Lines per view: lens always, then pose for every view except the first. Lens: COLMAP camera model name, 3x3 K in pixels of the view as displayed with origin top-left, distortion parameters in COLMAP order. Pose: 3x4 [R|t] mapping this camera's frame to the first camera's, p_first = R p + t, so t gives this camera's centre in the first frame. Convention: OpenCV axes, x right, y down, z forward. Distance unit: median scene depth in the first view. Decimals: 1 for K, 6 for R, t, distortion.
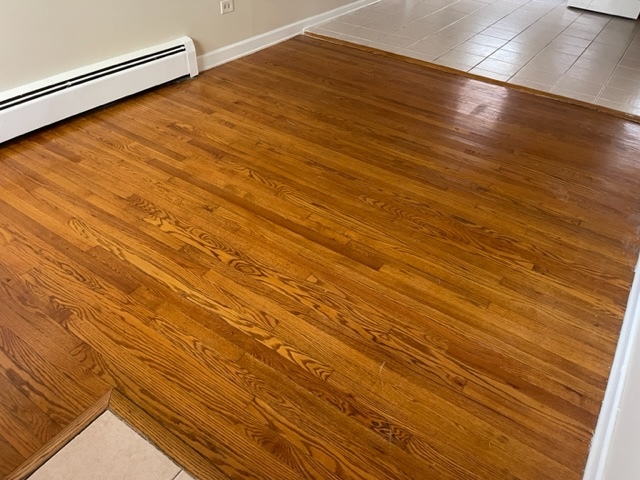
lens RADIAL K [[480.3, 0, 318.4], [0, 480.3, 239.7], [0, 0, 1]] dist [0.067143, -0.087881]
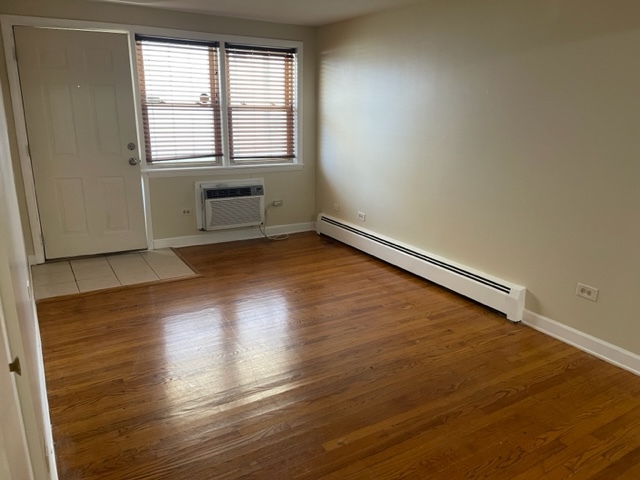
lens RADIAL K [[480.3, 0, 319.6], [0, 480.3, 250.9], [0, 0, 1]] dist [0.067143, -0.087881]
pose [[-0.414849, 0.204260, -0.886667, 0.900521], [-0.609080, 0.661601, 0.437385, -0.731032], [0.675960, 0.721500, -0.150054, 0.897569]]
